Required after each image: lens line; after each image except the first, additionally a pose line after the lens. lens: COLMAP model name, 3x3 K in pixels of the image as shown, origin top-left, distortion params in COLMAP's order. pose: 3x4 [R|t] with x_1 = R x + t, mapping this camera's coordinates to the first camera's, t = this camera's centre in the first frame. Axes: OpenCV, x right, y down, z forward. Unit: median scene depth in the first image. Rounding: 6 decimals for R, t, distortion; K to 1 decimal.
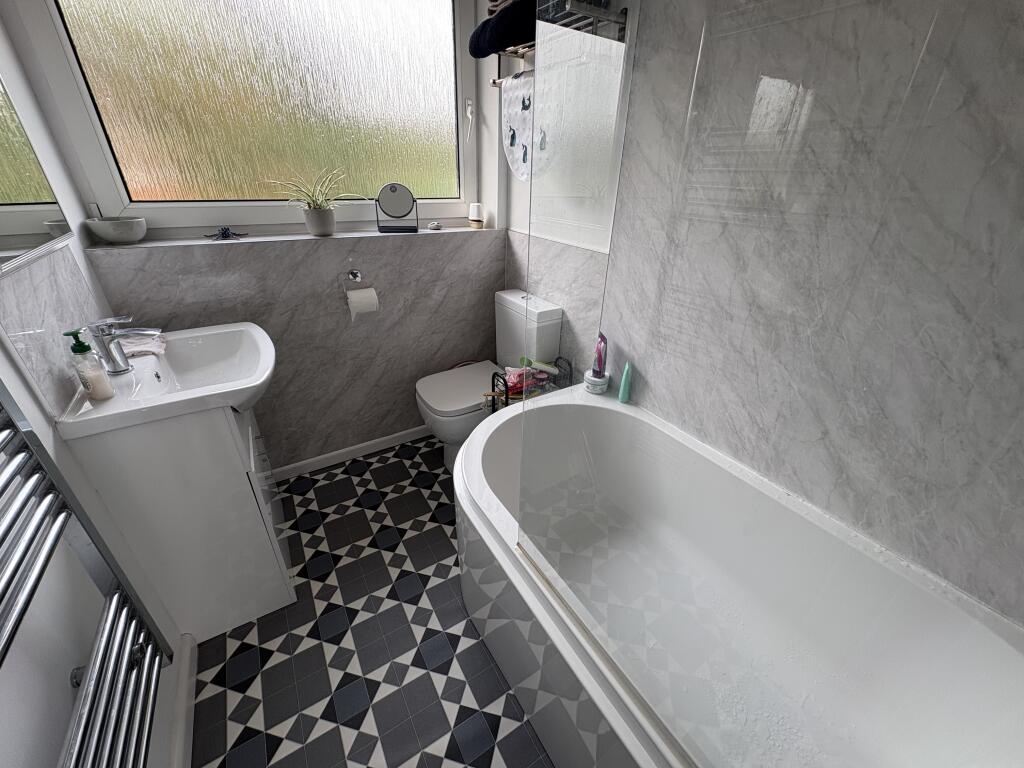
lens RADIAL K [[402.4, 0, 518.4], [0, 402.4, 381.6], [0, 0, 1]] dist [-0.000216, -0.000233]
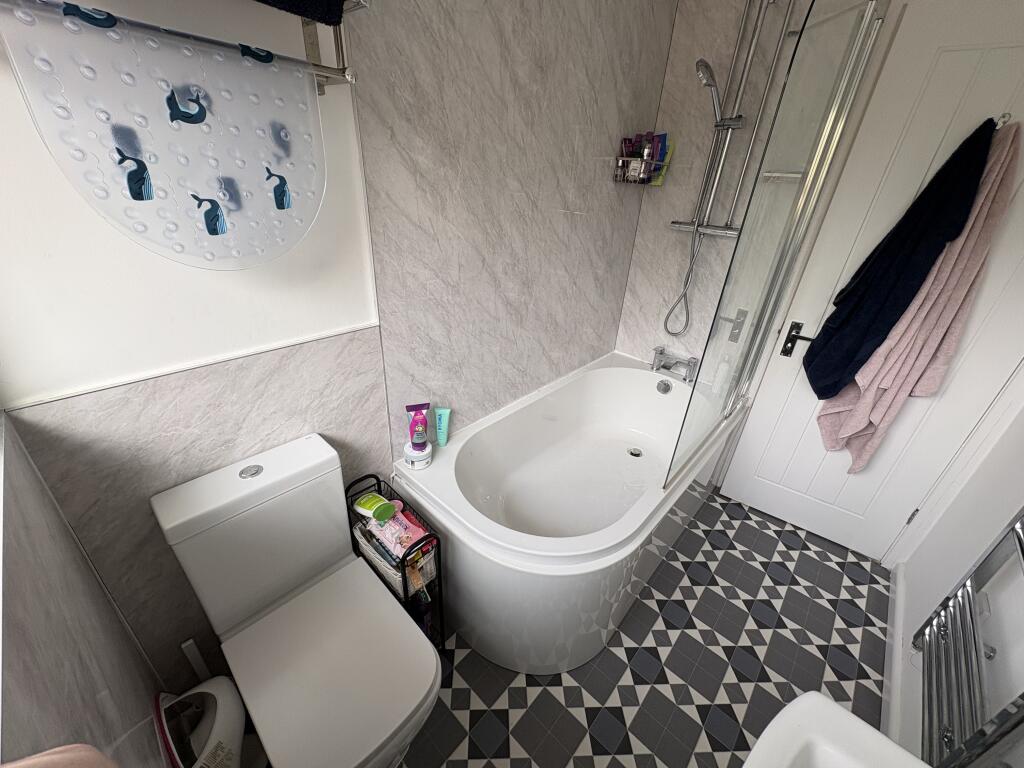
lens RADIAL K [[402.4, 0, 518.4], [0, 402.4, 381.6], [0, 0, 1]] dist [-0.000216, -0.000233]
pose [[-0.260947, -0.476366, 0.839632, -0.675369], [0.390145, 0.743529, 0.543094, -0.658301], [-0.883002, 0.469297, -0.008170, 0.957968]]
